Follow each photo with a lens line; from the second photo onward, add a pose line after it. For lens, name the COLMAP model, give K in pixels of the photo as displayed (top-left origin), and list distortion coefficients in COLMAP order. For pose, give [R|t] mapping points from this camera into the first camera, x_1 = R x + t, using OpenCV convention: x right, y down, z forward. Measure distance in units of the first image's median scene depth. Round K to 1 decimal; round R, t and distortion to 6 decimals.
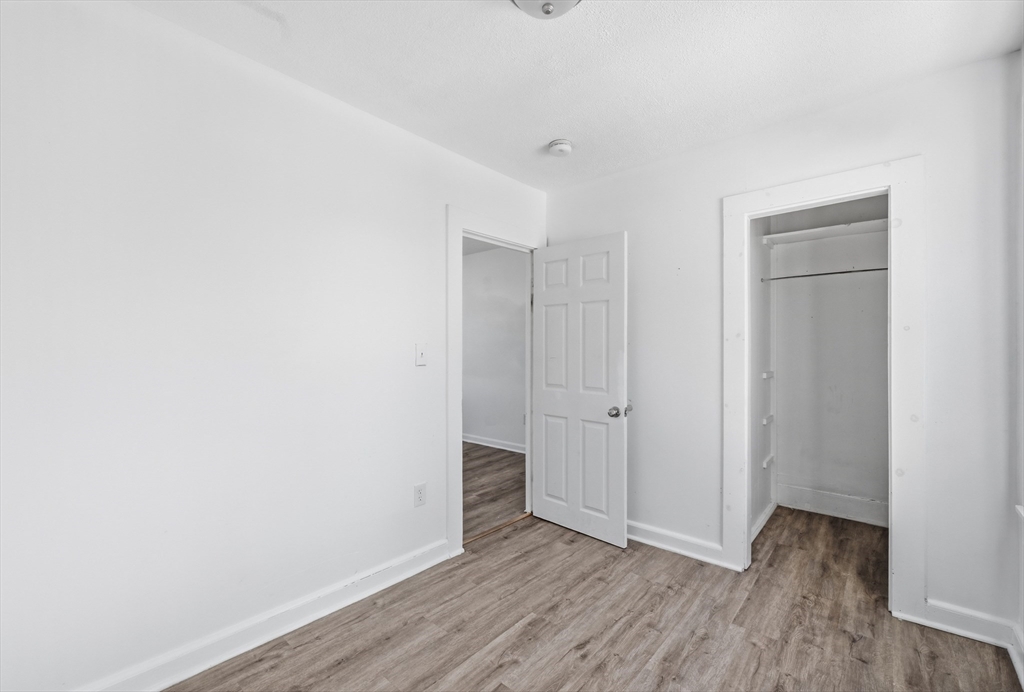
lens RADIAL K [[416.1, 0, 521.8], [0, 416.1, 347.1], [0, 0, 1]] dist [0.007337, -0.000501]
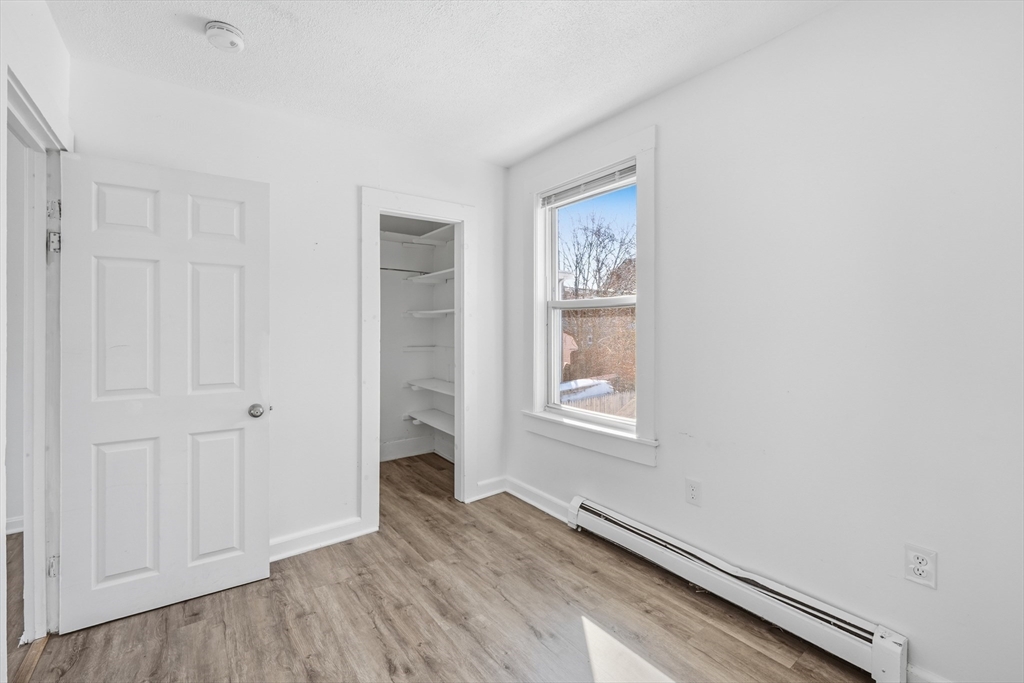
lens RADIAL K [[425.8, 0, 492.4], [0, 425.8, 328.8], [0, 0, 1]] dist [0.003631, -0.000153]
pose [[0.268273, -0.003447, 0.963337, -0.502668], [-0.001074, 0.999992, 0.003878, -0.002496], [-0.963342, -0.002075, 0.268267, 0.420614]]
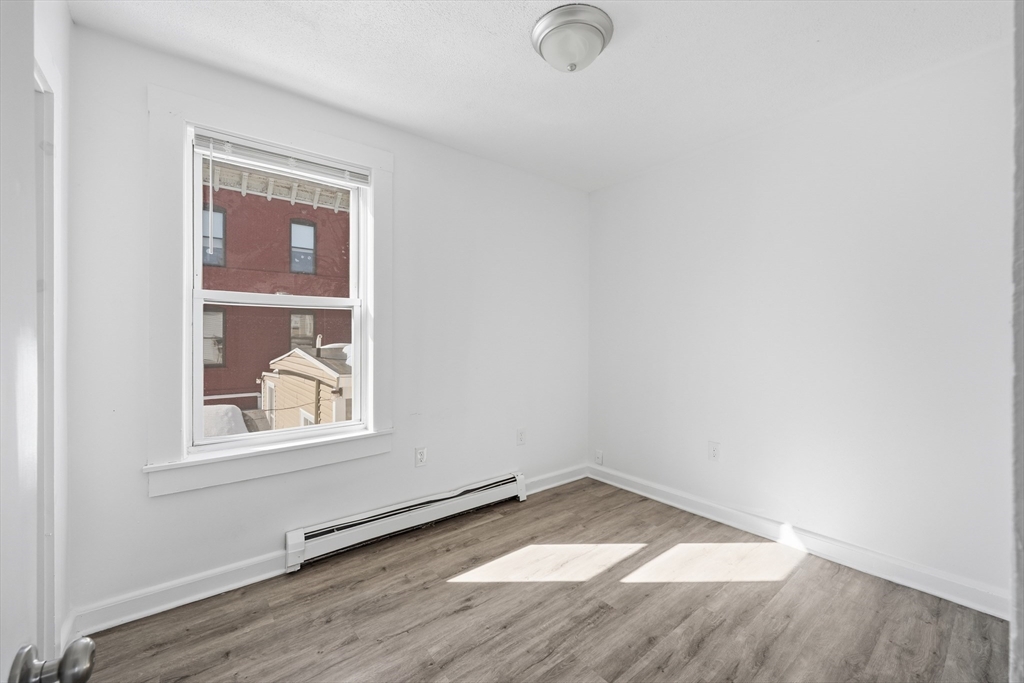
lens RADIAL K [[425.8, 0, 506.3], [0, 425.8, 338.2], [0, 0, 1]] dist [0.003631, -0.000153]
pose [[-0.975935, -0.007977, 0.217914, -0.015456], [-0.006486, 0.999950, 0.007557, 0.008125], [-0.217963, 0.005962, -0.975939, 1.323818]]
